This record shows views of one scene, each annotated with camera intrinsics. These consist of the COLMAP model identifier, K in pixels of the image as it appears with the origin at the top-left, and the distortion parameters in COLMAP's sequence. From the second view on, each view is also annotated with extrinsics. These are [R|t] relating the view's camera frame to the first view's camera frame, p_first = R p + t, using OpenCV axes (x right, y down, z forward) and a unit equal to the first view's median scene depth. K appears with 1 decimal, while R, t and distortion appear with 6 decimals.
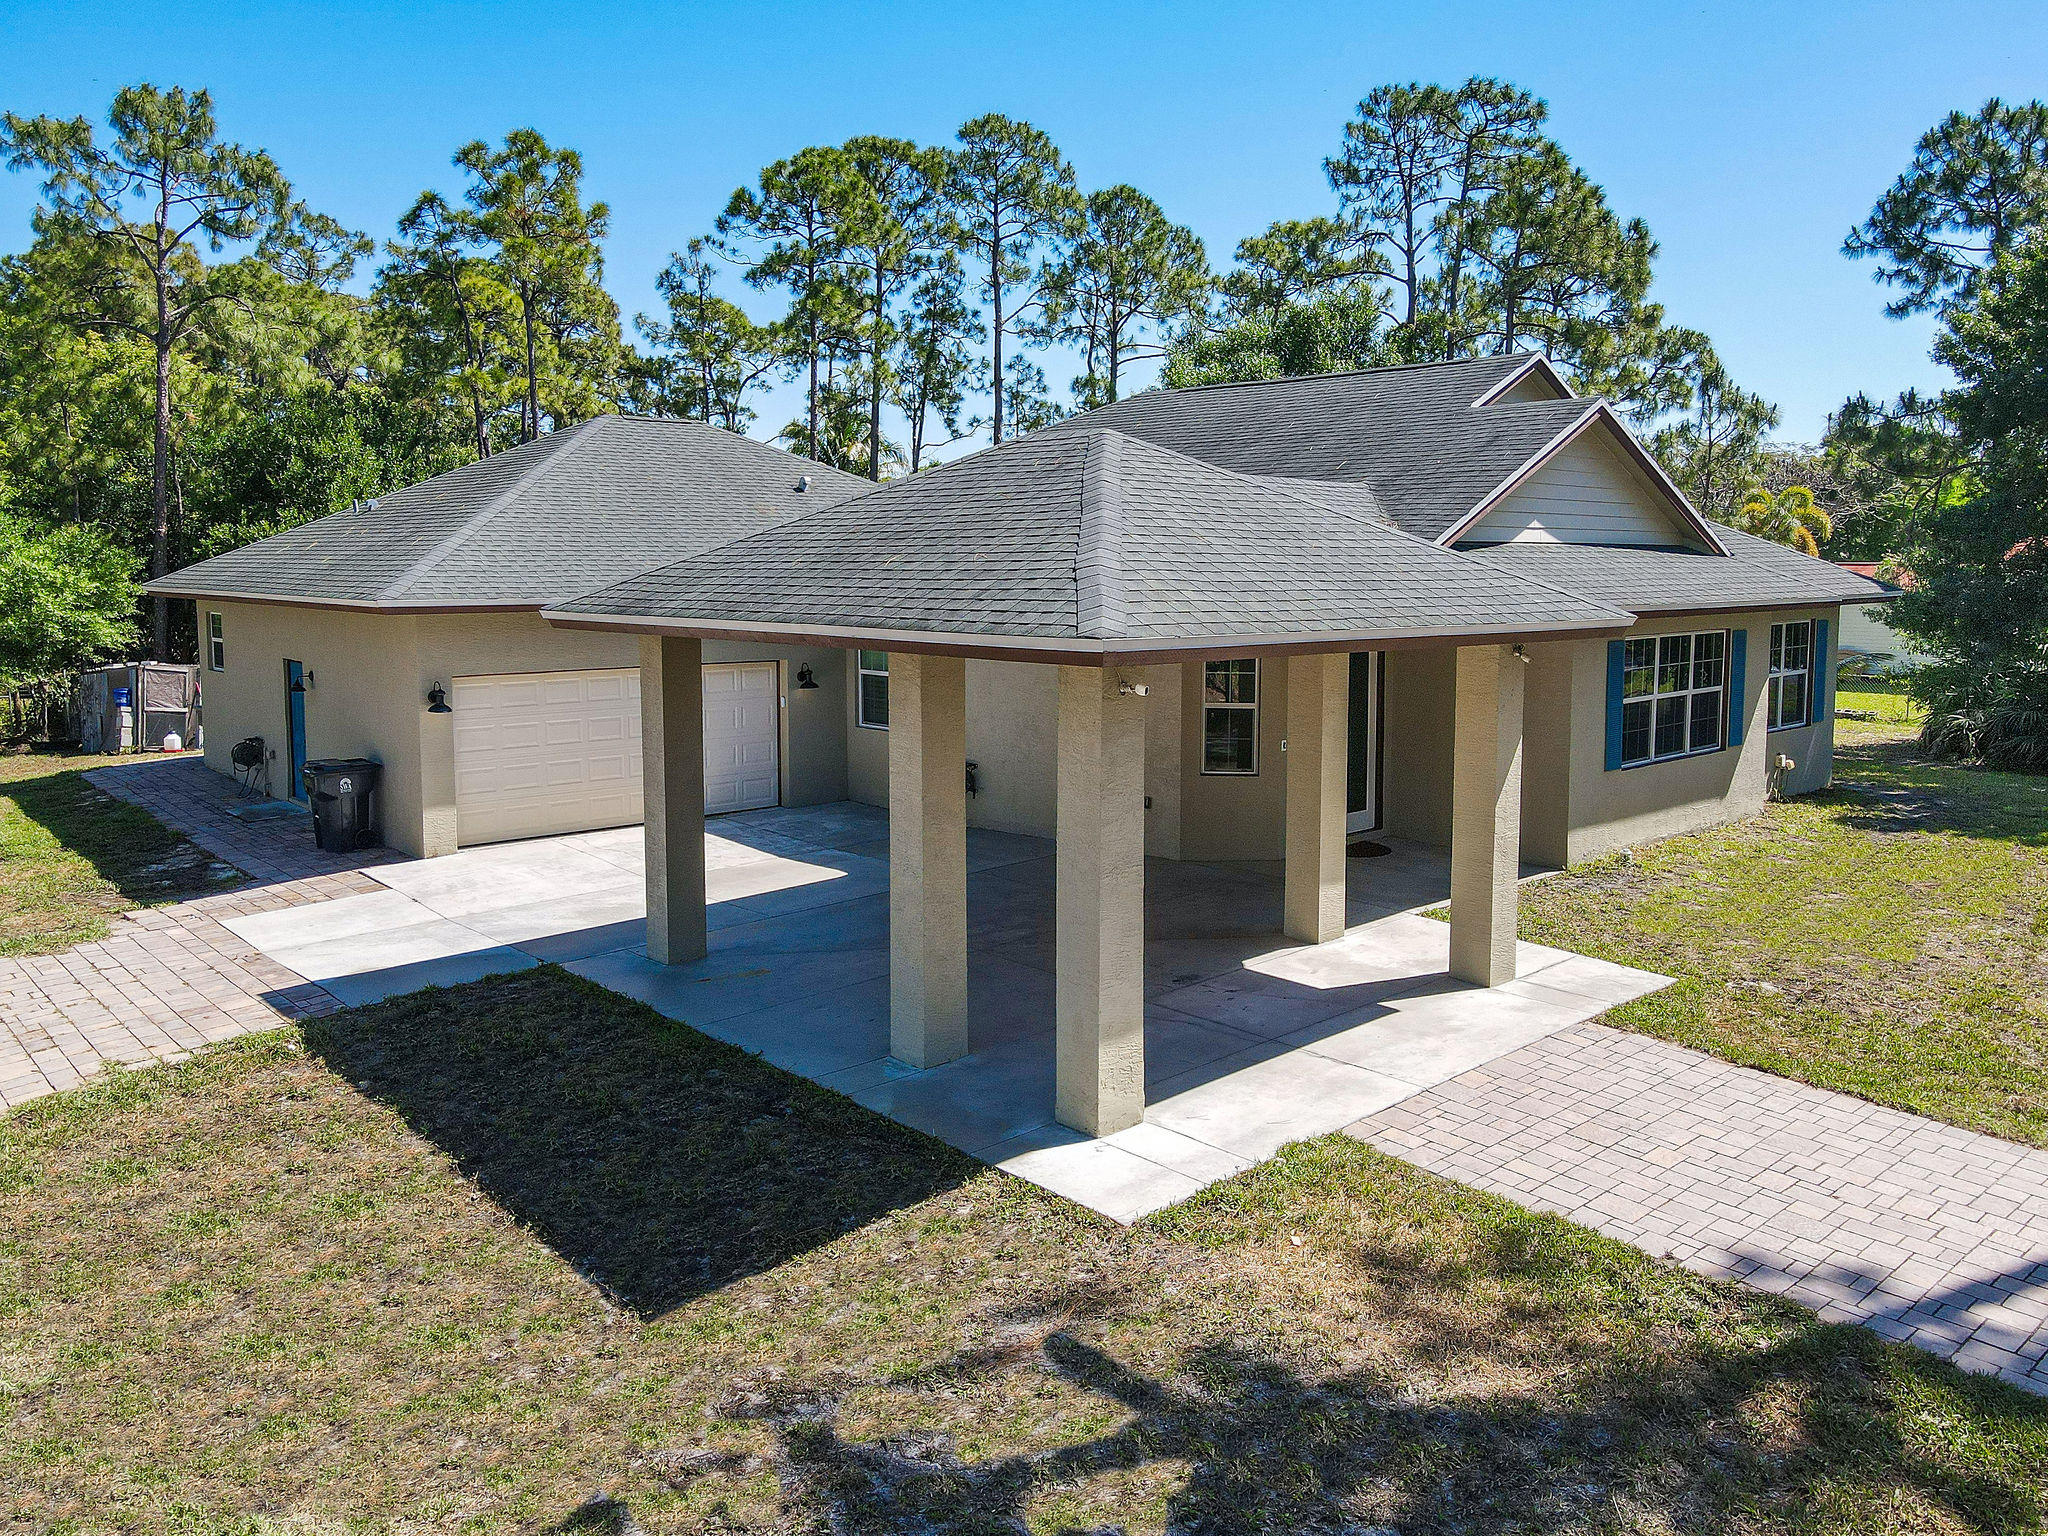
lens RADIAL K [[1453.5, 0, 1034.8], [0, 1453.5, 743.8], [0, 0, 1]] dist [0.017773, 0.003210]
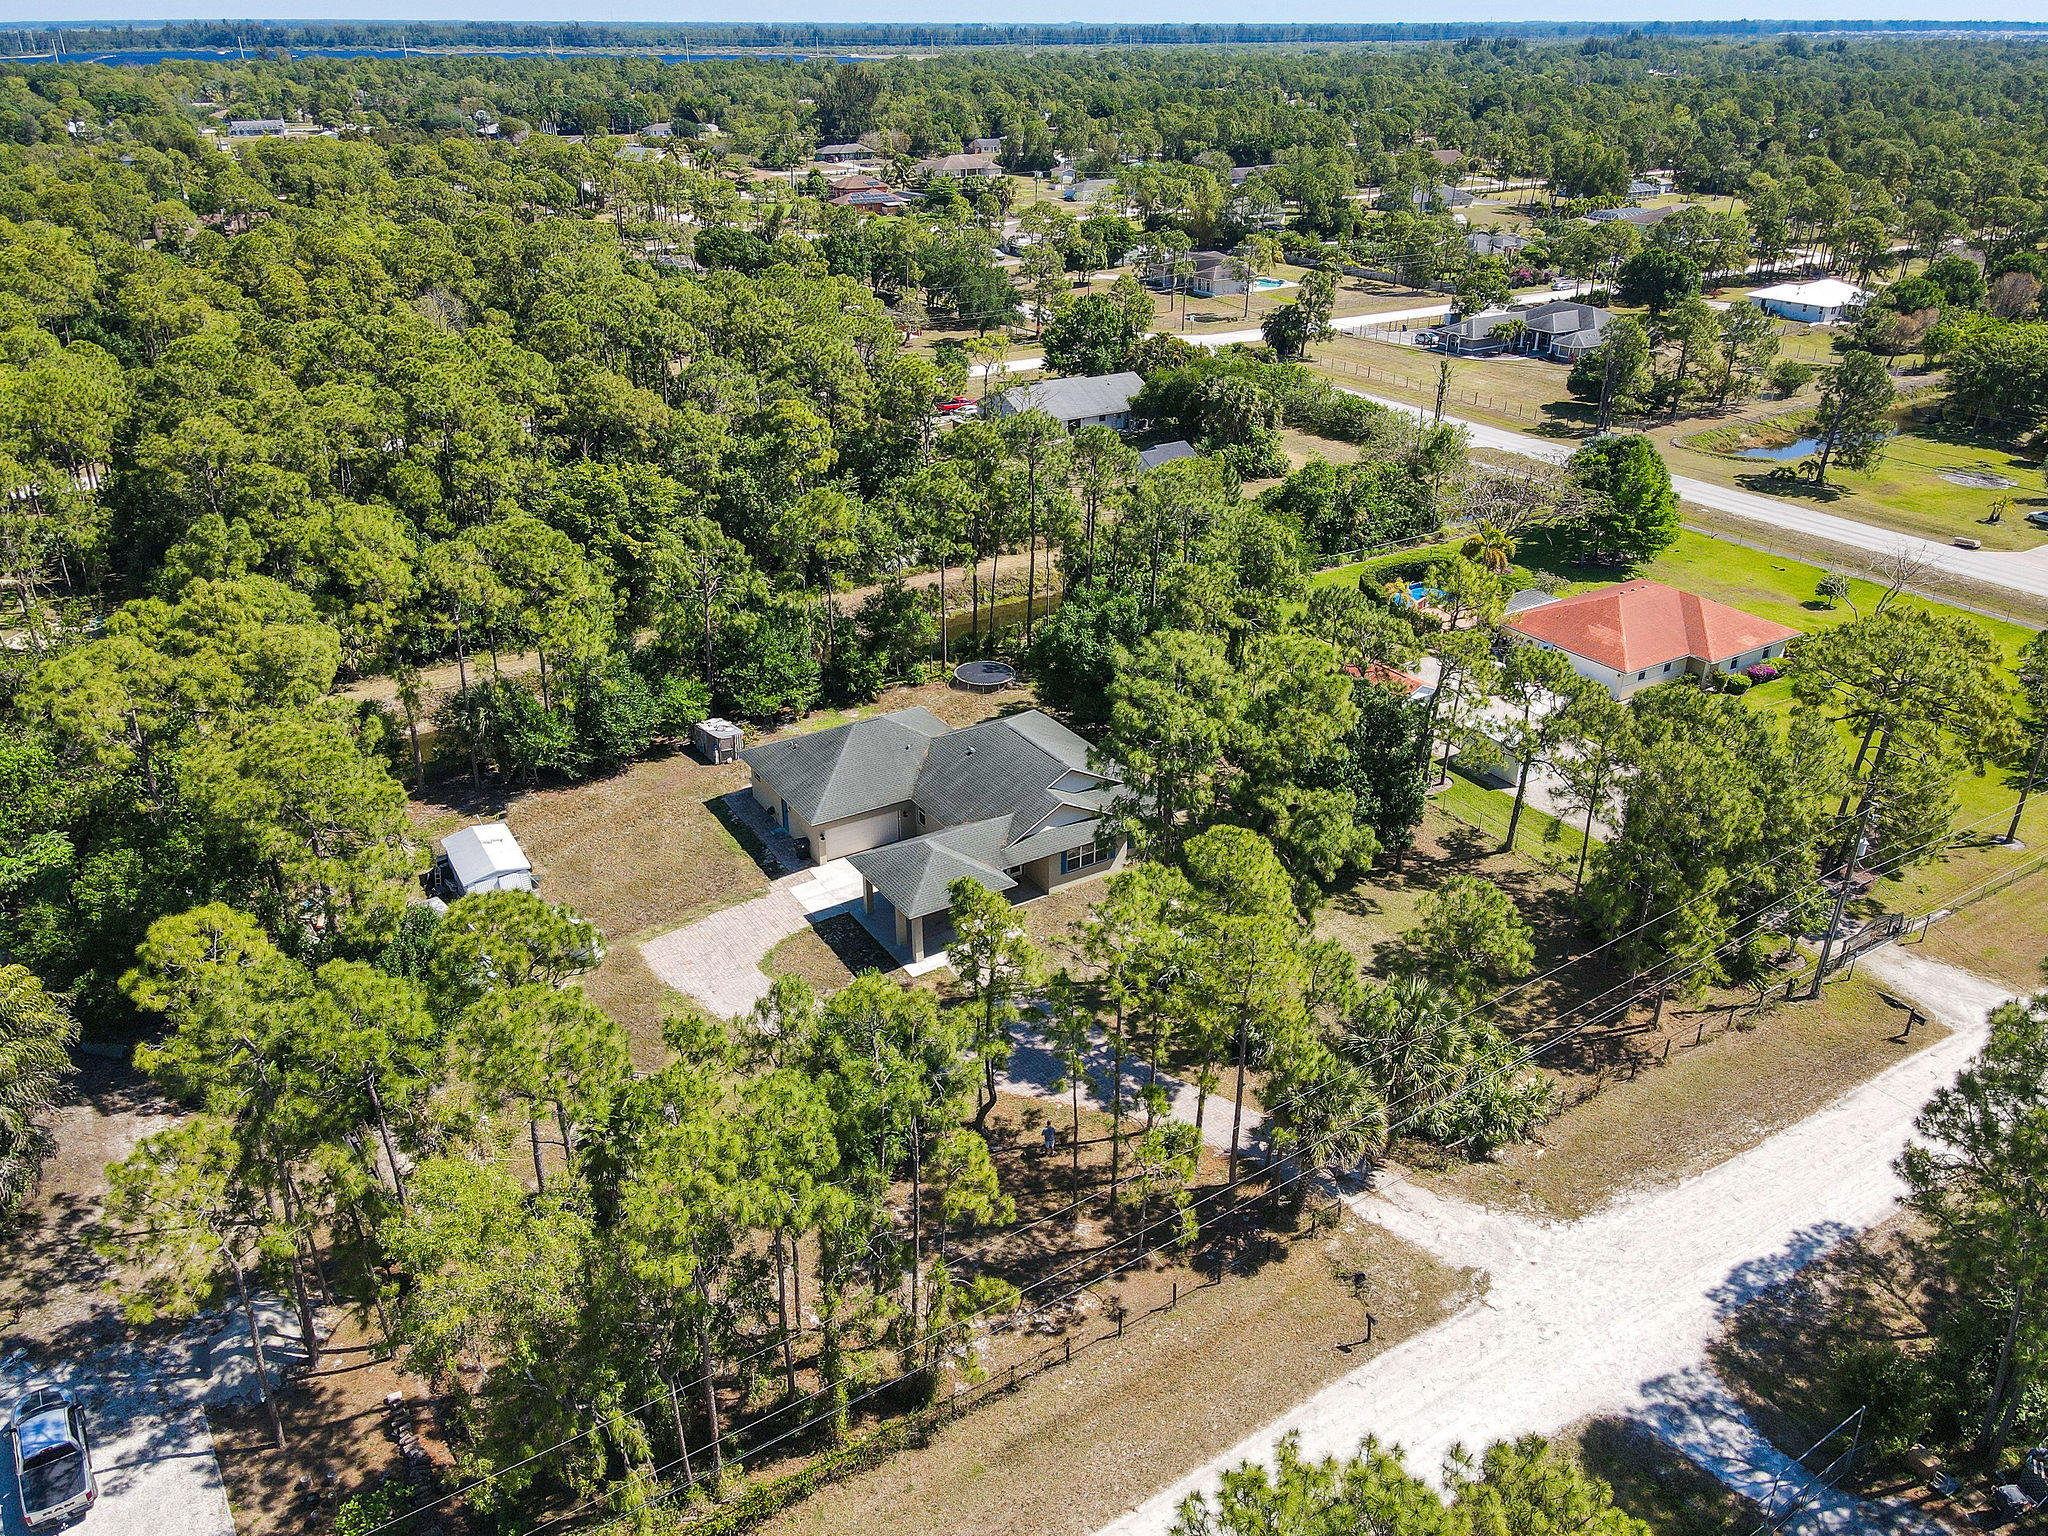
lens RADIAL K [[1509.7, 0, 1024.0], [0, 1509.7, 768.0], [0, 0, 1]] dist [-0.000223, 0.029877]
pose [[0.984502, 0.081285, -0.155401, 0.455114], [-0.026692, 0.945229, 0.325314, -0.861518], [0.173333, -0.316124, 0.932749, -1.576754]]
